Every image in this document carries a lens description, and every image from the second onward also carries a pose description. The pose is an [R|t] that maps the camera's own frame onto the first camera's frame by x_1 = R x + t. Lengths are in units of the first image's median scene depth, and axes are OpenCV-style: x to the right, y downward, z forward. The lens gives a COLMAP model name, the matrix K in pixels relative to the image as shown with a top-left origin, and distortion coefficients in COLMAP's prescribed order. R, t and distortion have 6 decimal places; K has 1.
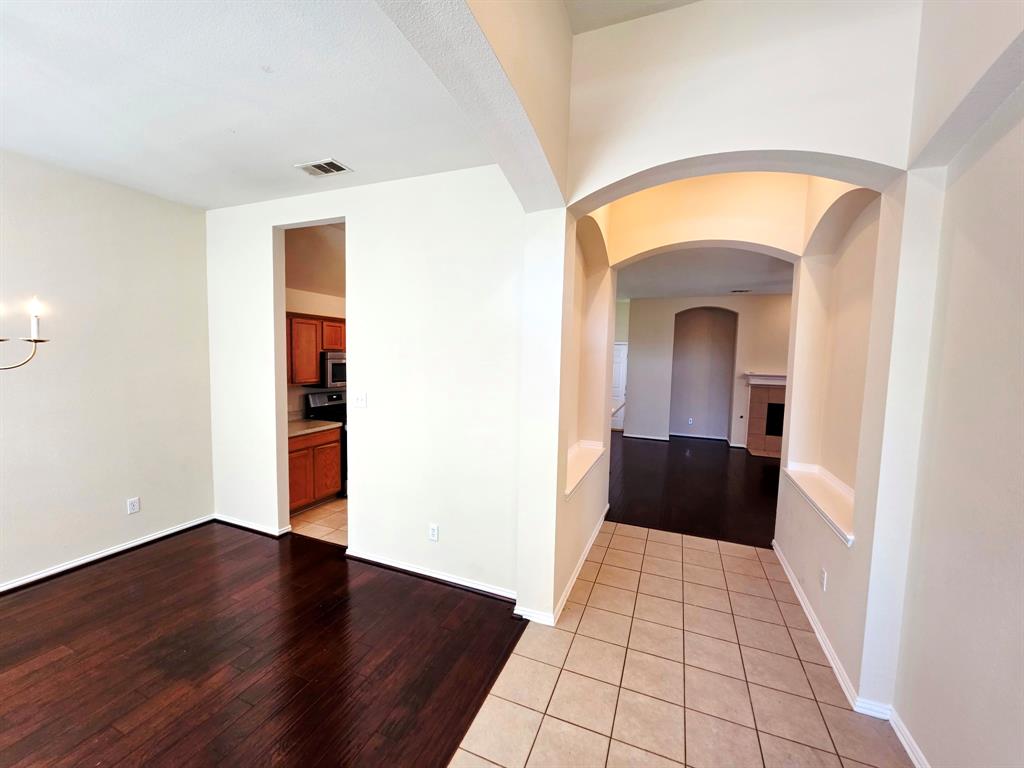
lens RADIAL K [[412.8, 0, 514.2], [0, 412.8, 385.8], [0, 0, 1]] dist [0.002348, 0.000314]
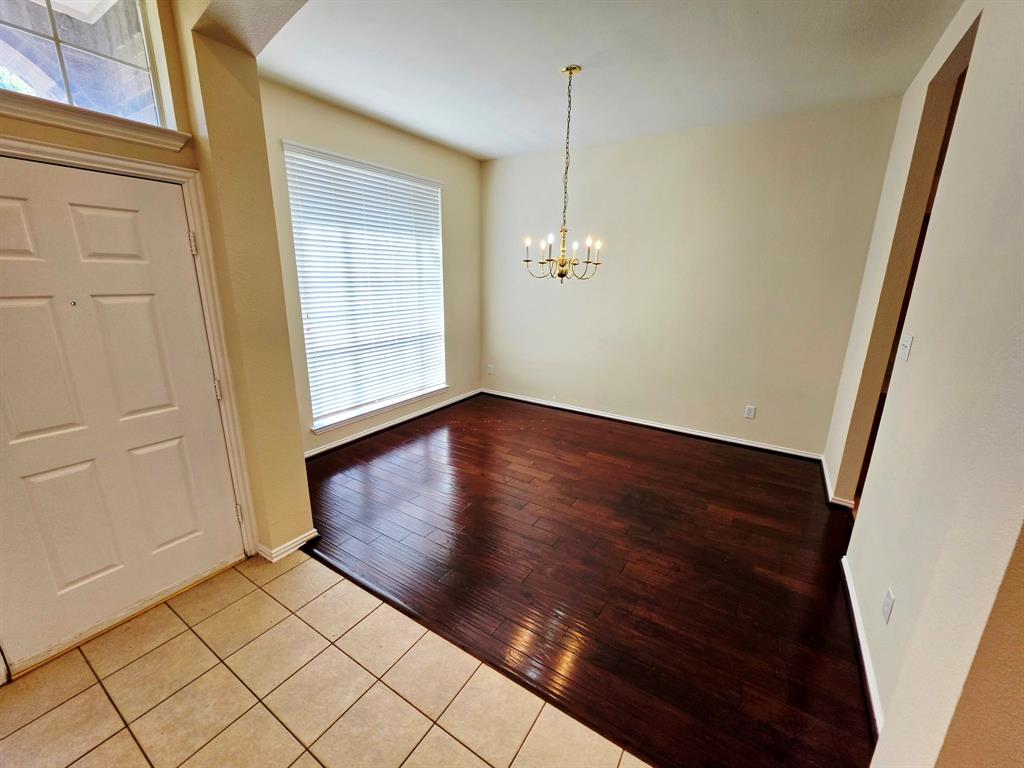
lens RADIAL K [[412.8, 0, 513.4], [0, 412.8, 382.6], [0, 0, 1]] dist [0.002348, 0.000314]
pose [[-0.188530, 0.211582, -0.959004, 0.457299], [-0.093053, 0.968274, 0.231920, -0.000660], [0.977649, 0.132962, -0.162861, 0.758165]]
